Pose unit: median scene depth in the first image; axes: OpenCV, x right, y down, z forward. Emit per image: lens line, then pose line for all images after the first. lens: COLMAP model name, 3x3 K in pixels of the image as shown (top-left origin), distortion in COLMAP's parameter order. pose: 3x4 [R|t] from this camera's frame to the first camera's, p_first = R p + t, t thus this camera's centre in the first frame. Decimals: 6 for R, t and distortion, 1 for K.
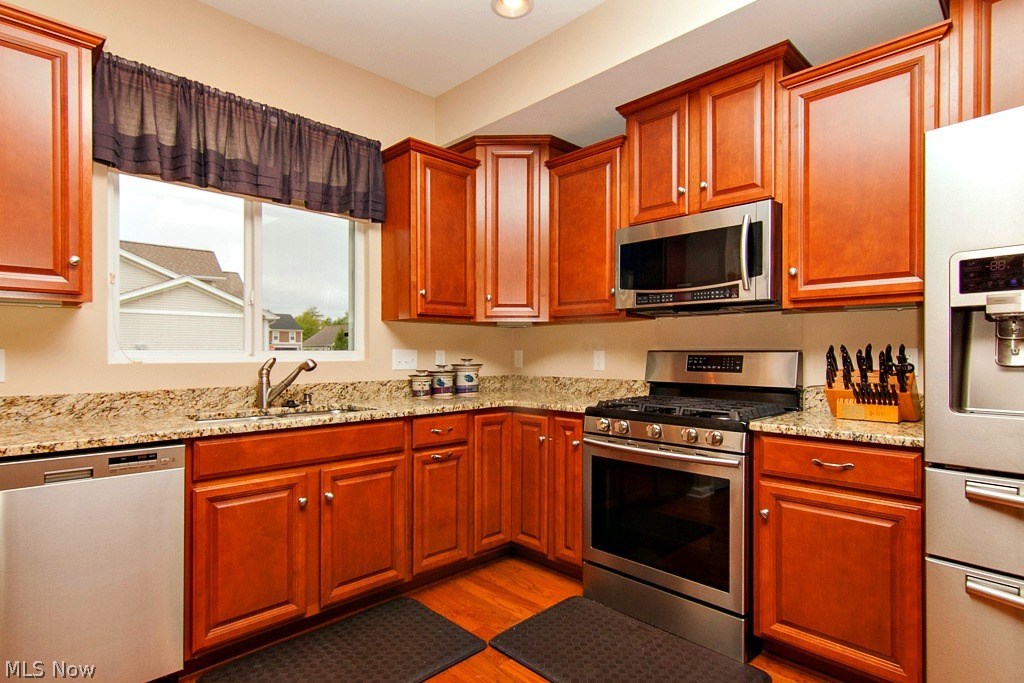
lens RADIAL K [[529.0, 0, 514.1], [0, 529.0, 354.1], [0, 0, 1]] dist [0.001304, -0.000247]
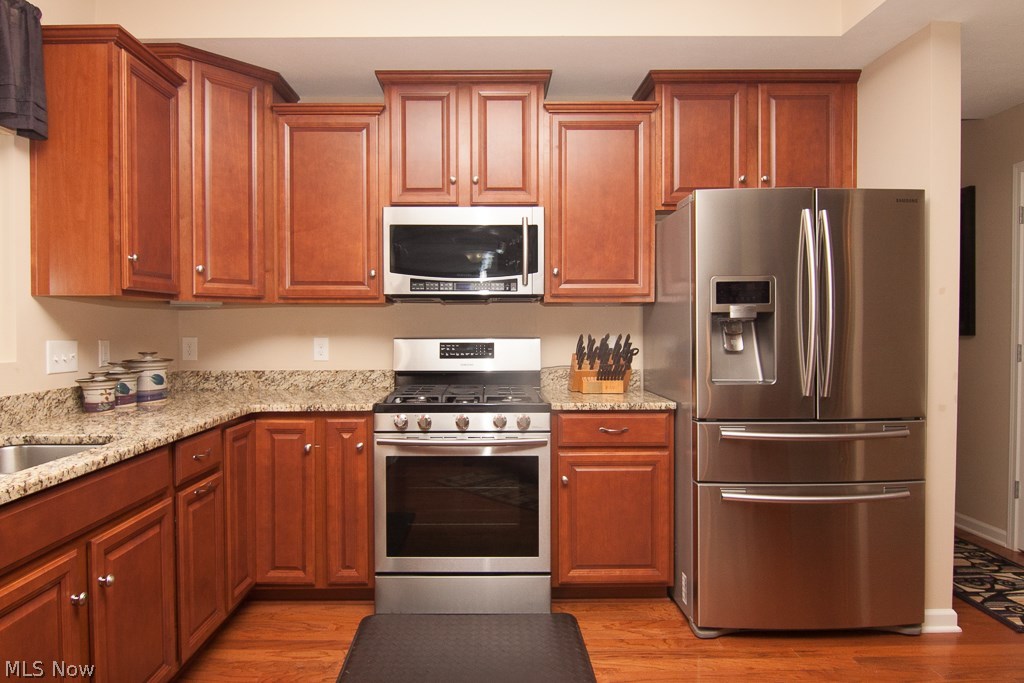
lens RADIAL K [[610.2, 0, 493.7], [0, 610.2, 338.7], [0, 0, 1]] dist [0.004253, -0.023130]
pose [[0.695883, -0.015979, 0.717977, -0.459543], [0.005630, 0.999843, 0.016795, -0.025961], [-0.718133, -0.007646, 0.695864, 0.136438]]
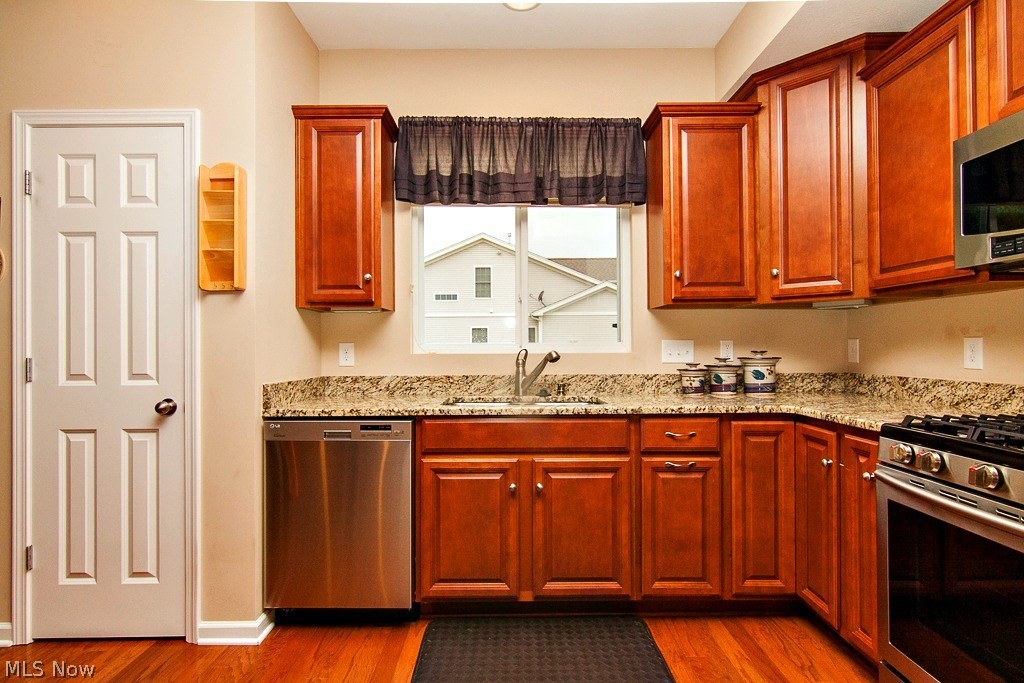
lens RADIAL K [[520.4, 0, 512.0], [0, 520.4, 341.5], [0, 0, 1]] dist [-0.000354, 0.000281]
pose [[0.716868, -0.012880, -0.697090, 0.255248], [0.003756, 0.999886, -0.014612, 0.006540], [0.697199, 0.007856, 0.716834, 0.216766]]
